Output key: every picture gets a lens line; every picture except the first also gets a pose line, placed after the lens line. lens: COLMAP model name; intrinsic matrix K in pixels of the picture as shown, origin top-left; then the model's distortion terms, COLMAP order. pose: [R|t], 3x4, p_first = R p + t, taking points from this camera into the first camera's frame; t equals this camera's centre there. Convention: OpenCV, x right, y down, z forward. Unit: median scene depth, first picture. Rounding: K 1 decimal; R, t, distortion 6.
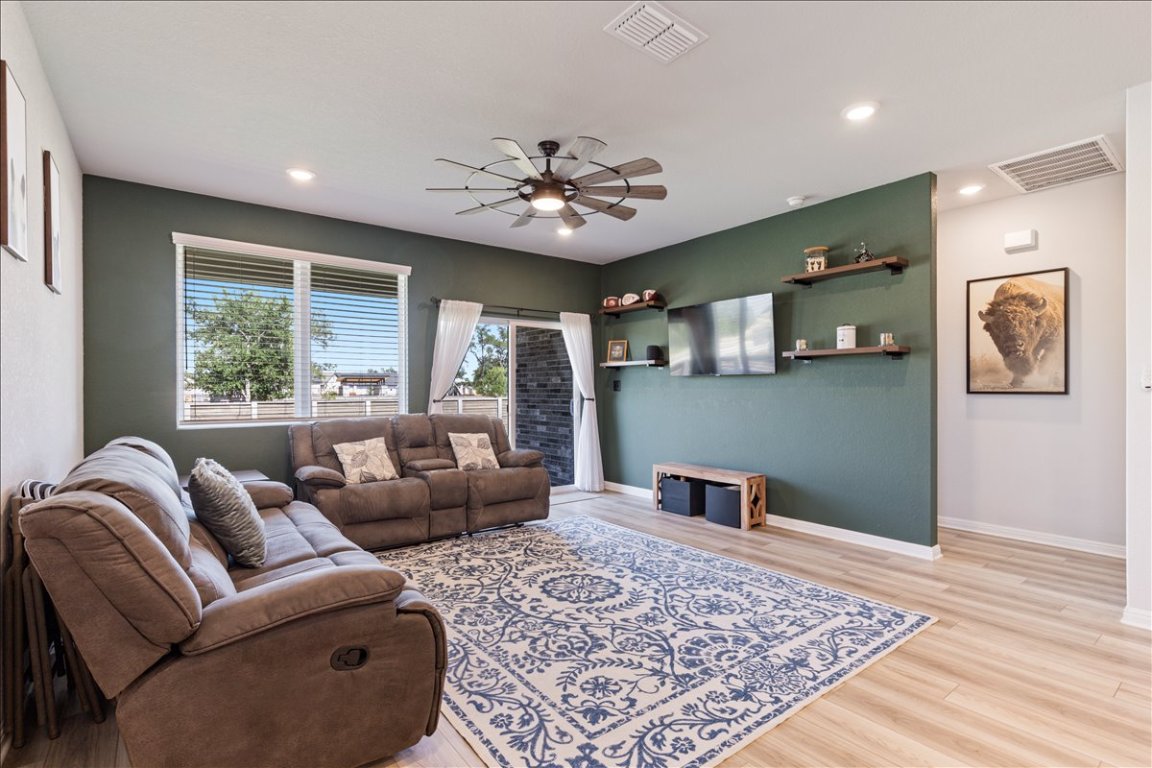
lens RADIAL K [[538.7, 0, 585.0], [0, 538.7, 390.1], [0, 0, 1]] dist [0.008958, -0.002818]
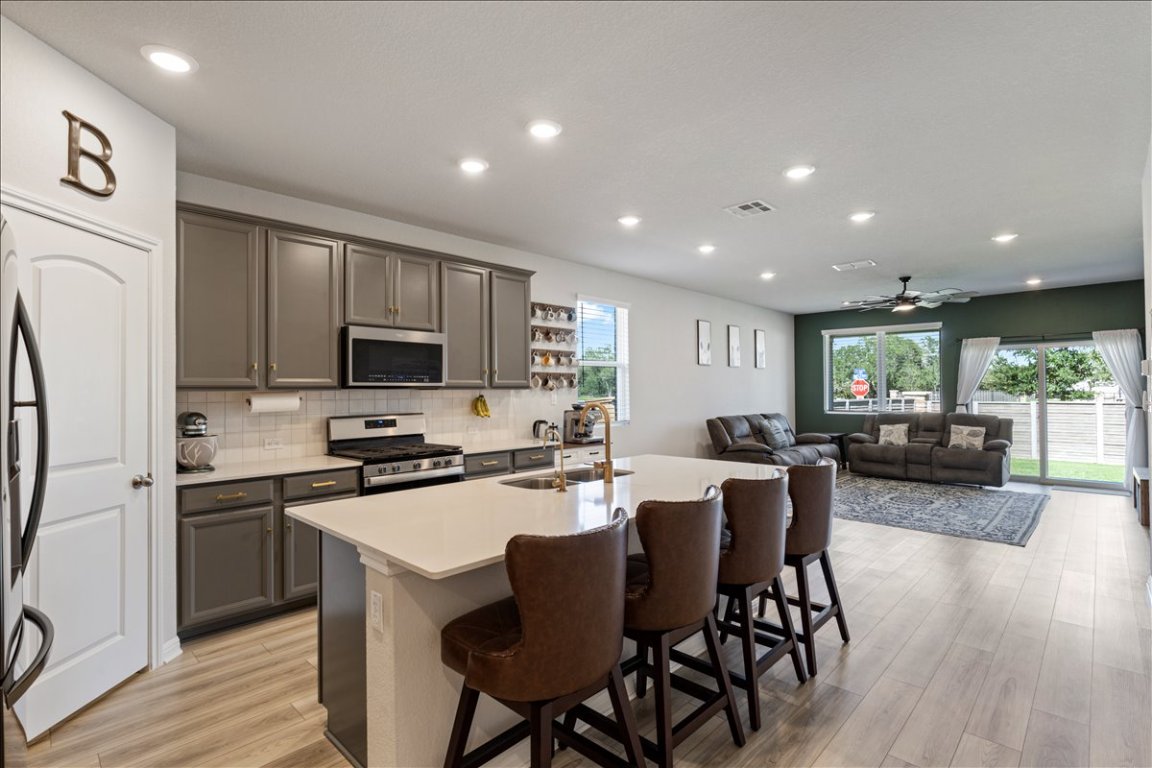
lens RADIAL K [[538.7, 0, 584.0], [0, 538.7, 387.3], [0, 0, 1]] dist [0.008958, -0.002818]
pose [[0.142384, -0.002638, -0.989808, 1.822418], [0.005587, 0.999983, -0.001861, -0.054758], [0.989796, -0.005265, 0.142397, -0.481087]]
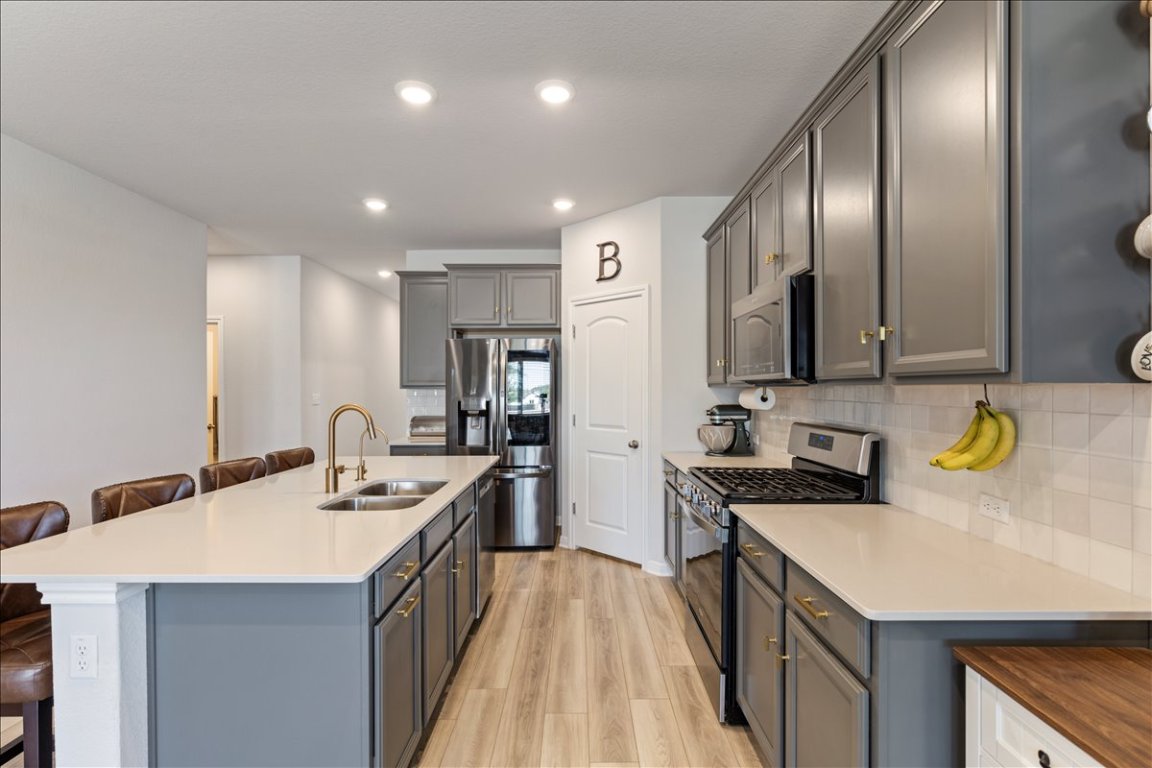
lens RADIAL K [[538.7, 0, 581.4], [0, 538.7, 390.1], [0, 0, 1]] dist [0.008958, -0.002818]
pose [[-0.792959, 0.003796, 0.609264, 0.275069], [0.005872, 0.999982, 0.001412, -0.049745], [-0.609247, 0.004697, -0.792966, 0.053286]]
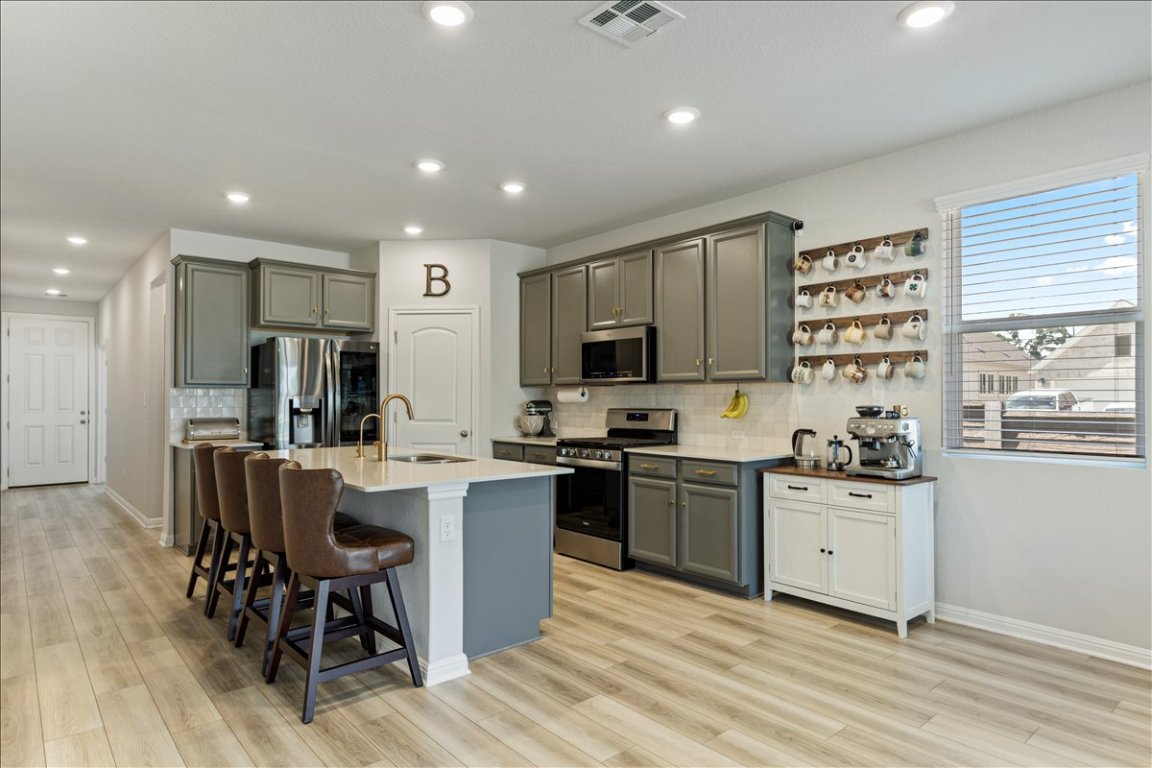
lens RADIAL K [[670.5, 0, 573.7], [0, 670.5, 392.0], [0, 0, 1]] dist [0.009660, -0.002149]
pose [[-0.998789, 0.004603, -0.048975, 0.721320], [0.004988, 0.999958, -0.007745, -0.023564], [0.048937, -0.007980, -0.998770, 0.915649]]
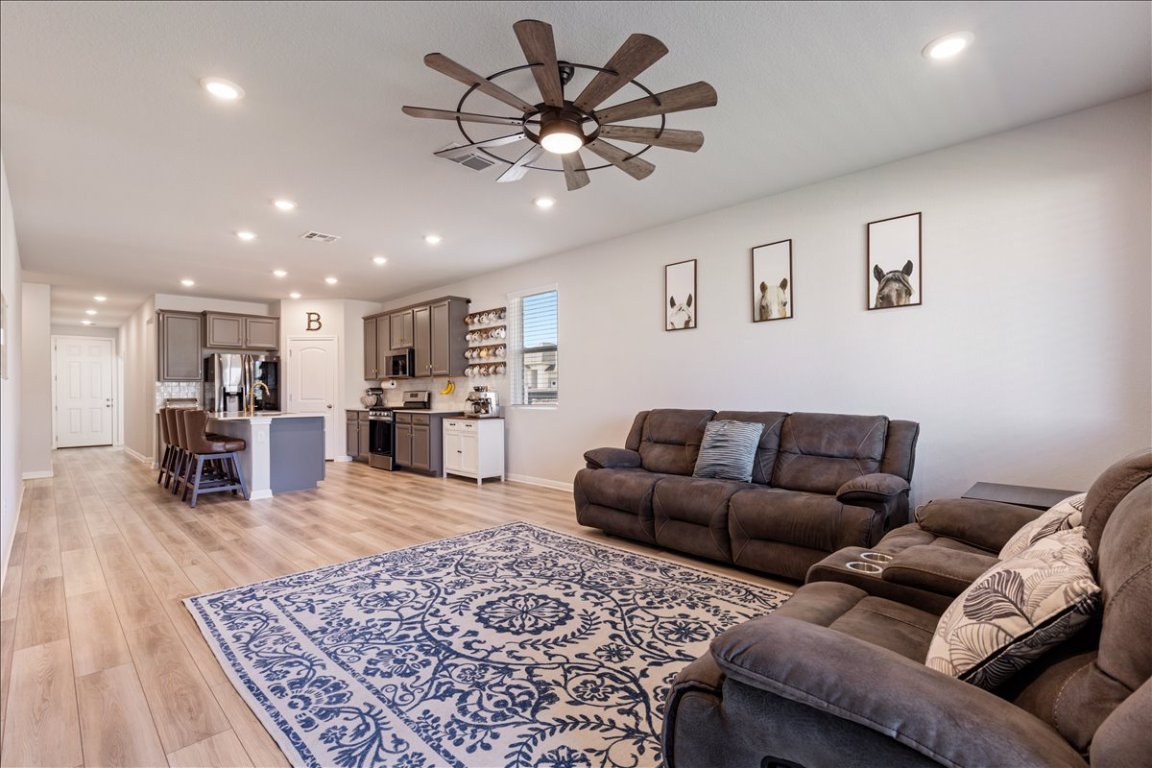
lens RADIAL K [[538.7, 0, 580.7], [0, 538.7, 390.4], [0, 0, 1]] dist [0.008958, -0.002818]
pose [[-0.991707, 0.011628, -0.127991, 0.009328], [0.012226, 0.999918, -0.003890, 0.023805], [0.127936, -0.005423, -0.991768, 1.923472]]
